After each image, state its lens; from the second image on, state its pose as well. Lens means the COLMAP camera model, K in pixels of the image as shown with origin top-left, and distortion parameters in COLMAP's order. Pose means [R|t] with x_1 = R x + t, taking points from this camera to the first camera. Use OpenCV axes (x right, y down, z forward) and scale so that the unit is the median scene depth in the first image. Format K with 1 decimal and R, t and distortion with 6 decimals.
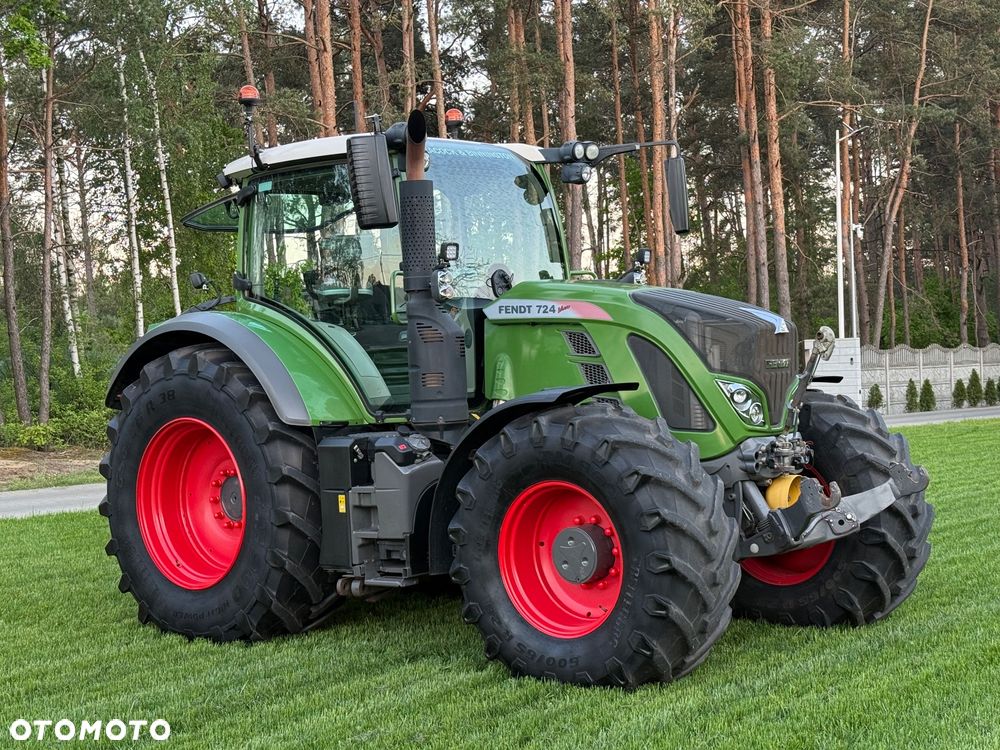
lens RADIAL K [[1600.3, 0, 498.4], [0, 1600.3, 370.9], [0, 0, 1]] dist [0.139515, 0.000000]
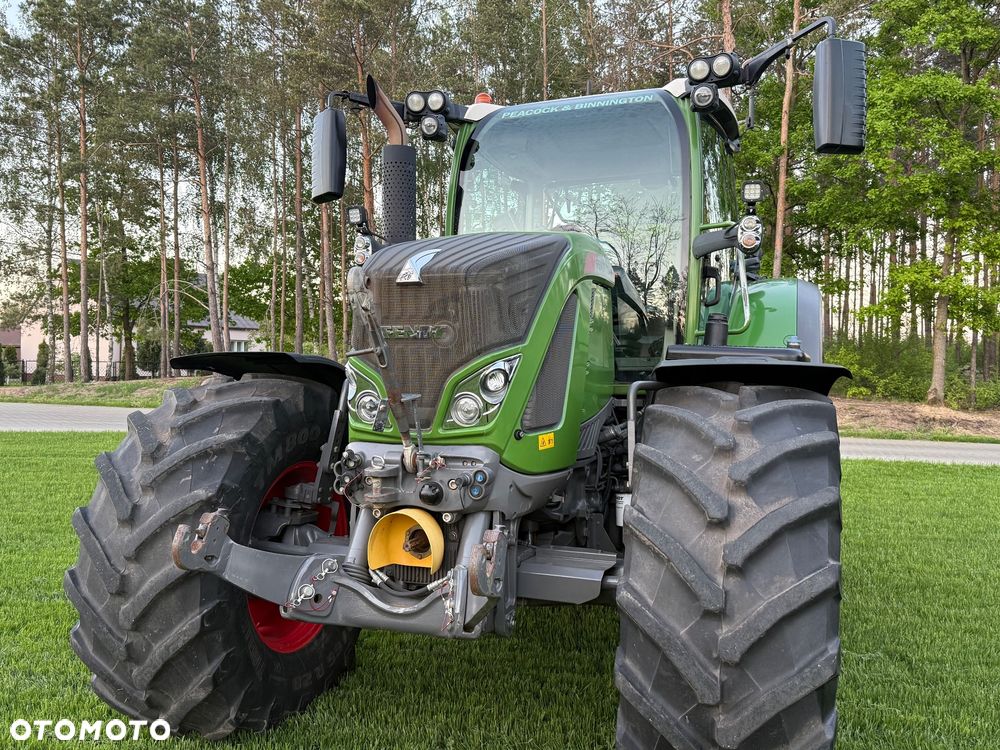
lens RADIAL K [[857.3, 0, 500.3], [0, 857.3, 369.9], [0, 0, 1]] dist [0.096971, -0.158957]
pose [[0.376666, 0.047048, -0.925154, 0.471207], [-0.031895, 0.998776, 0.037807, -0.003106], [0.925800, 0.015267, 0.377706, 0.854316]]
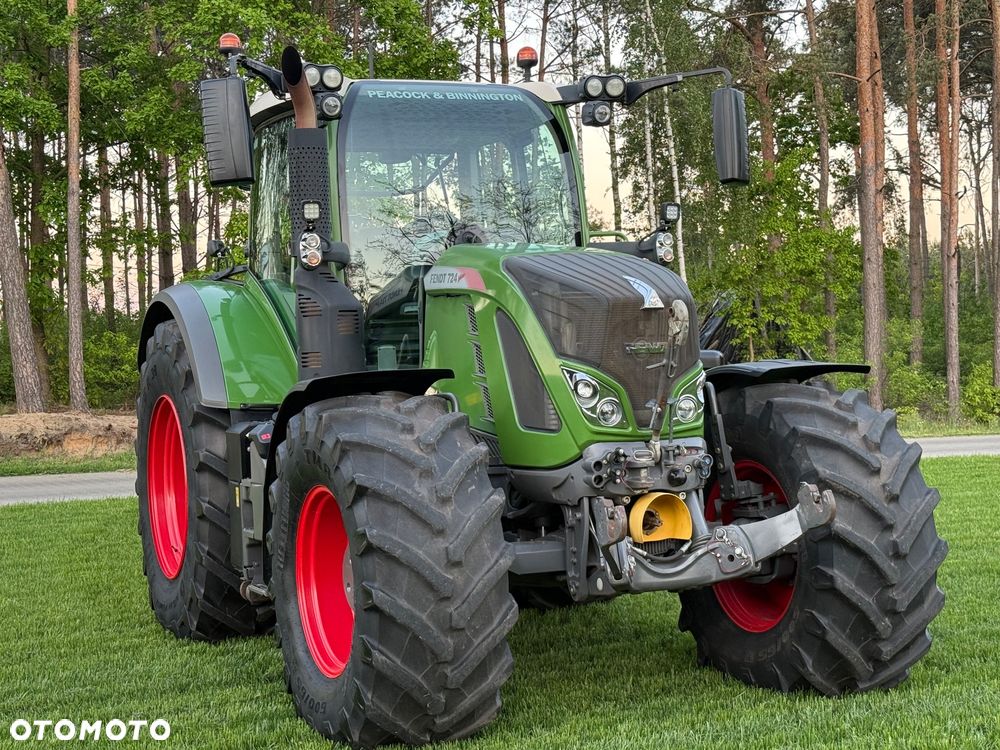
lens RADIAL K [[1600.3, 0, 500.8], [0, 1600.3, 373.2], [0, 0, 1]] dist [0.139515, 0.000000]
pose [[0.904808, 0.022508, -0.425223, 0.412172], [-0.013658, 0.999622, 0.023850, -0.009198], [0.425600, -0.015772, 0.904774, 0.256713]]
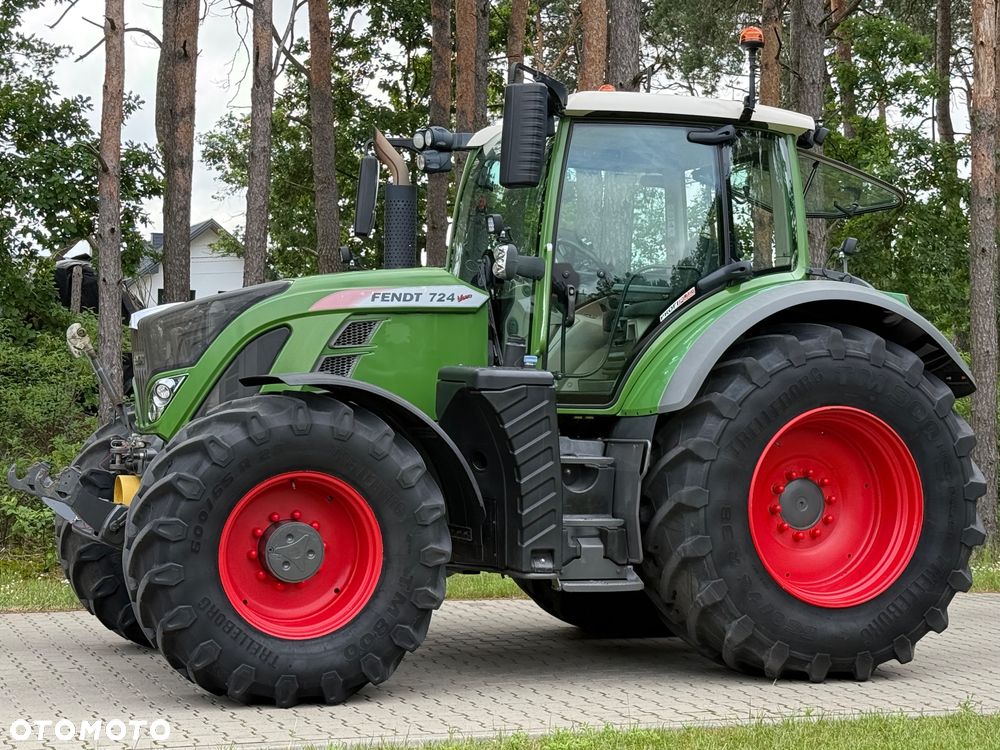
lens RADIAL K [[1856.1, 0, 502.4], [0, 1856.1, 372.4], [0, 0, 1]] dist [0.141575, 0.000000]
pose [[-0.430242, 0.018177, -0.902531, 1.035635], [-0.005860, 0.999720, 0.022927, -0.022988], [0.902695, 0.015153, -0.430015, 1.589426]]
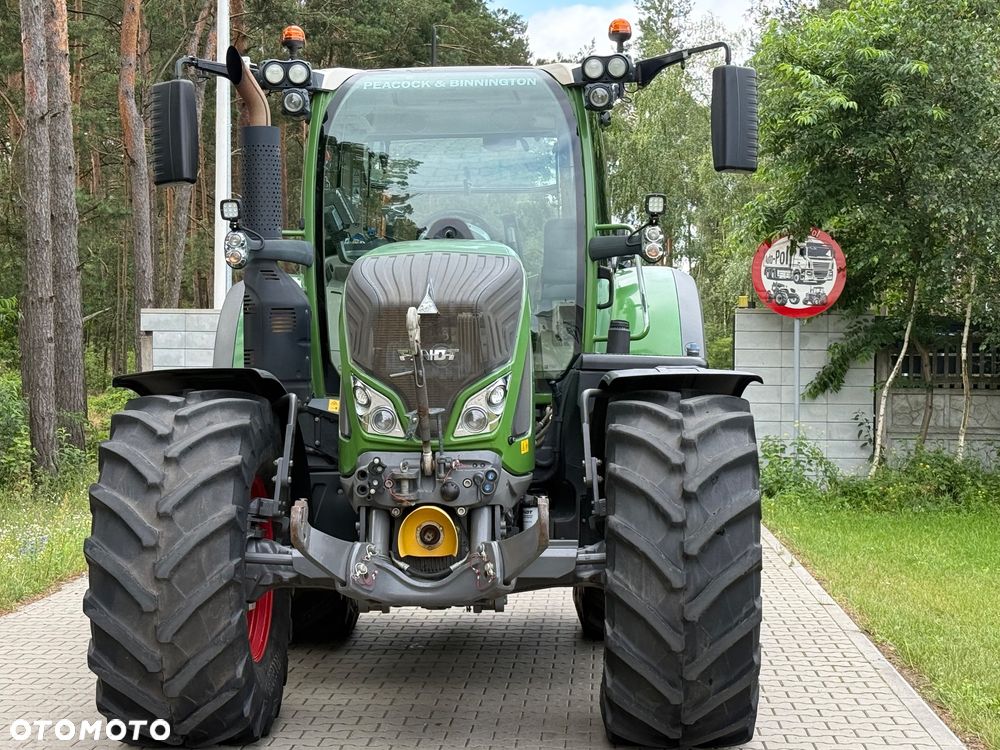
lens RADIAL K [[1856.1, 0, 496.4], [0, 1856.1, 380.4], [0, 0, 1]] dist [0.141575, 0.000000]
pose [[0.645300, 0.051834, -0.762169, 0.800607], [-0.027842, 0.998628, 0.044342, -0.029980], [0.763422, -0.007393, 0.645858, 0.444418]]
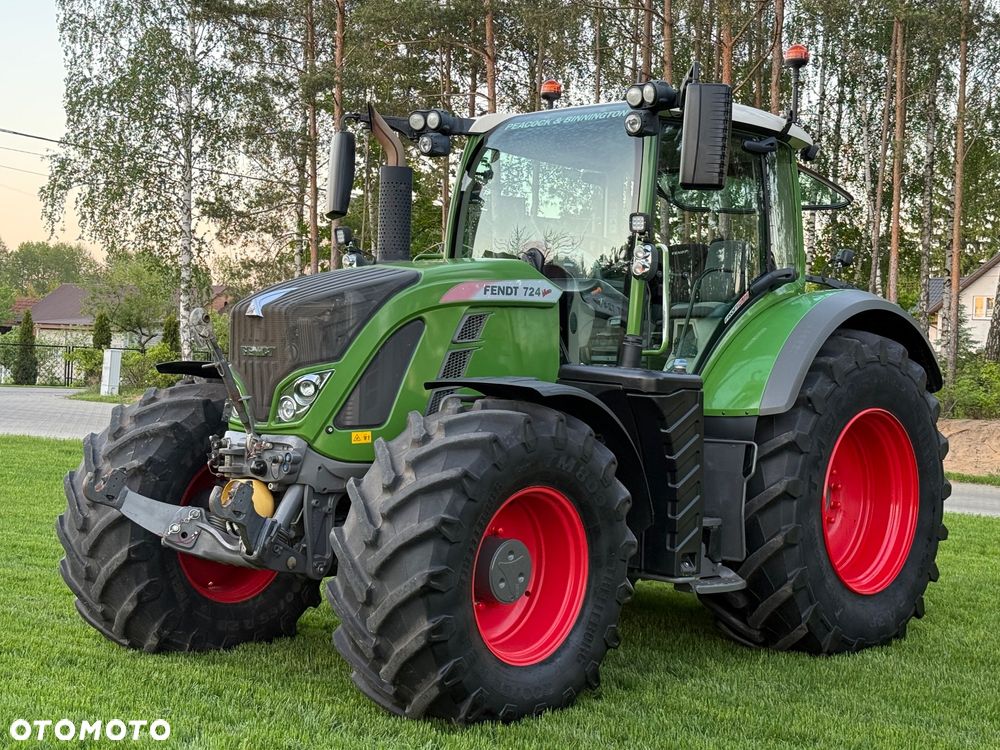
lens RADIAL K [[1600.3, 0, 497.3], [0, 1600.3, 377.6], [0, 0, 1]] dist [0.139515, 0.000000]
pose [[-0.005389, 0.048751, -0.998796, 0.983164], [-0.048142, 0.997640, 0.048955, -0.036731], [0.998826, 0.048348, -0.003029, 1.069504]]
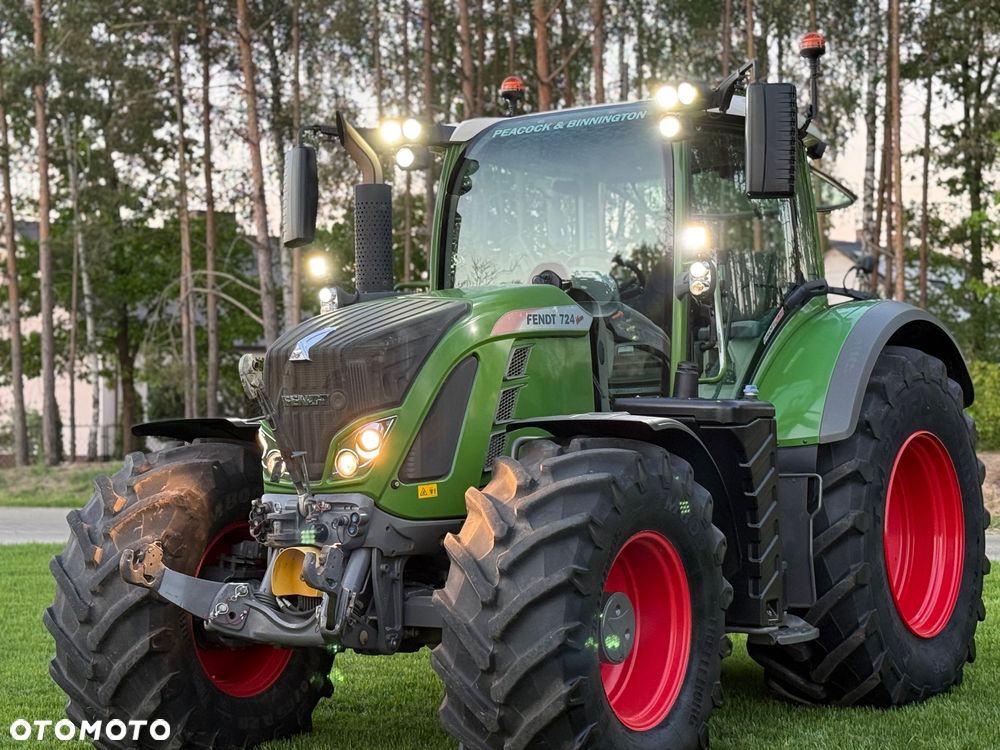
lens RADIAL K [[2055.7, 0, 499.8], [0, 2055.7, 376.9], [0, 0, 1]] dist [0.141846, 0.000000]
pose [[0.155474, 0.016634, -0.987700, 1.091868], [0.001636, 0.999853, 0.017096, -0.030439], [0.987839, -0.004274, 0.155424, 0.886787]]
